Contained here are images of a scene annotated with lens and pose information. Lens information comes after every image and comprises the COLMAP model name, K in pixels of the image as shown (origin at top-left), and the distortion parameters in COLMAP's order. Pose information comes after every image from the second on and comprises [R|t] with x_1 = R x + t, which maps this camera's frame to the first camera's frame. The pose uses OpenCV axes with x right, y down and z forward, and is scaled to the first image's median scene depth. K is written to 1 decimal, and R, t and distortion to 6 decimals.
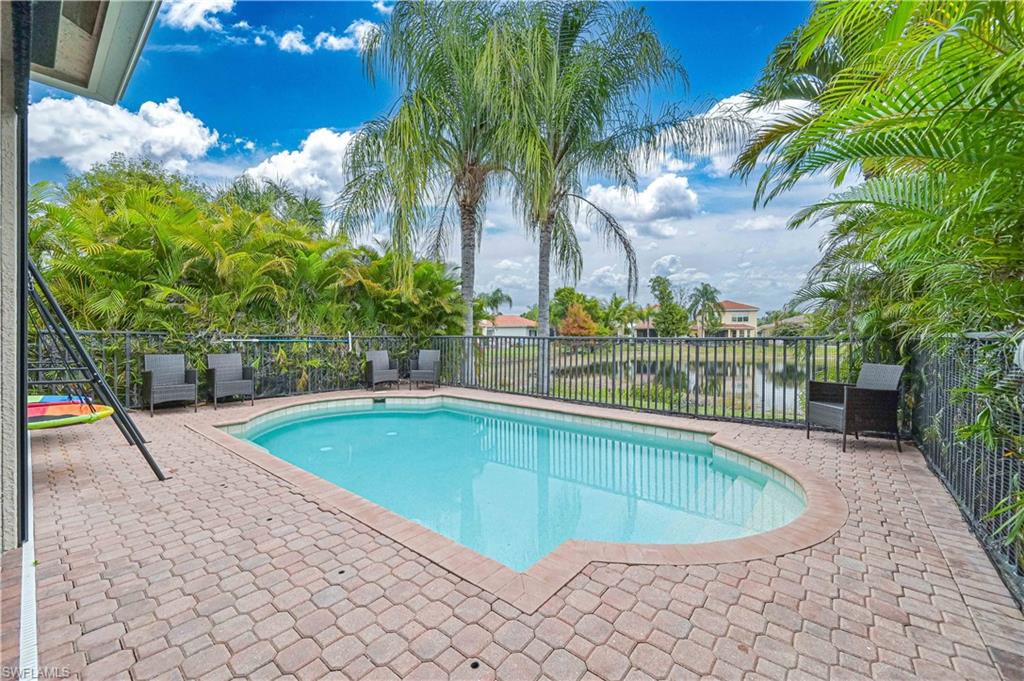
lens RADIAL K [[402.2, 0, 511.2], [0, 402.2, 340.1], [0, 0, 1]] dist [-0.001709, 0.000048]
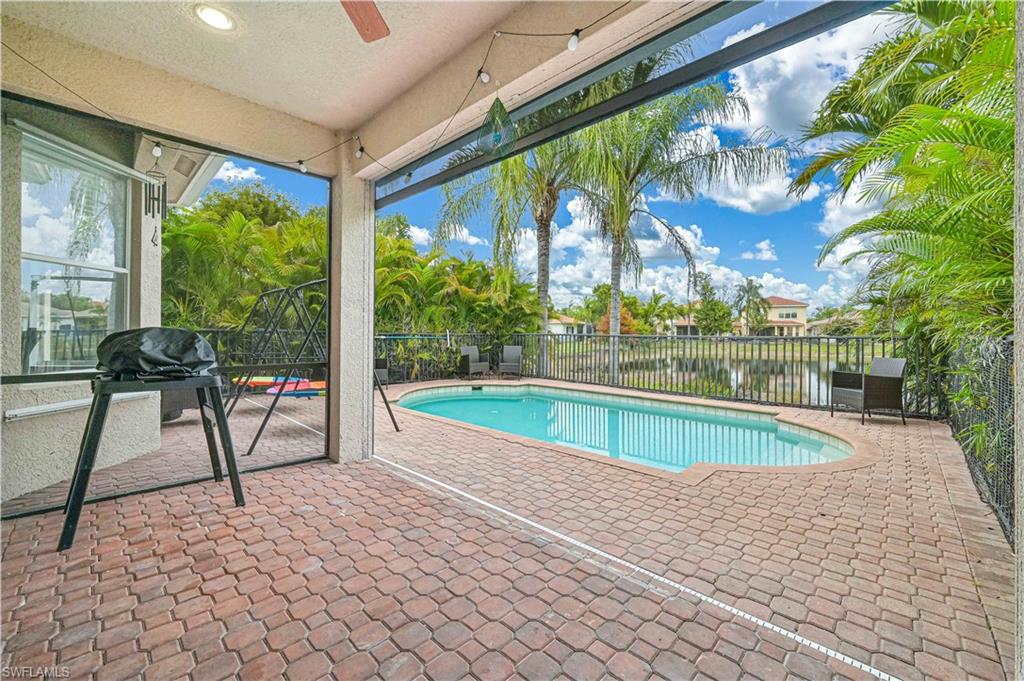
lens RADIAL K [[402.2, 0, 513.8], [0, 402.2, 334.1], [0, 0, 1]] dist [-0.001709, 0.000048]
pose [[0.996803, 0.002480, -0.079866, -0.120720], [-0.002966, 0.999978, -0.005966, -0.002696], [0.079849, 0.006184, 0.996788, -0.176436]]
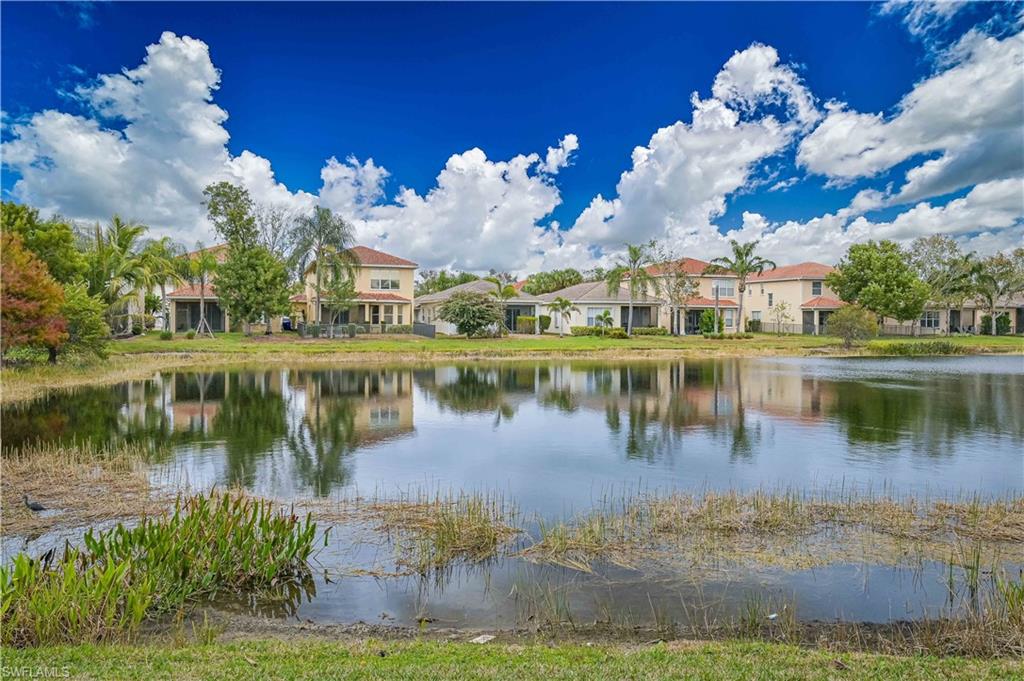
lens RADIAL K [[791.0, 0, 516.5], [0, 791.0, 336.1], [0, 0, 1]] dist [-0.005112, -0.005743]
pose [[0.759680, -0.014349, 0.650138, 0.732066], [0.001747, 0.999798, 0.020024, -0.103932], [-0.650294, -0.014076, 0.759552, 2.232378]]
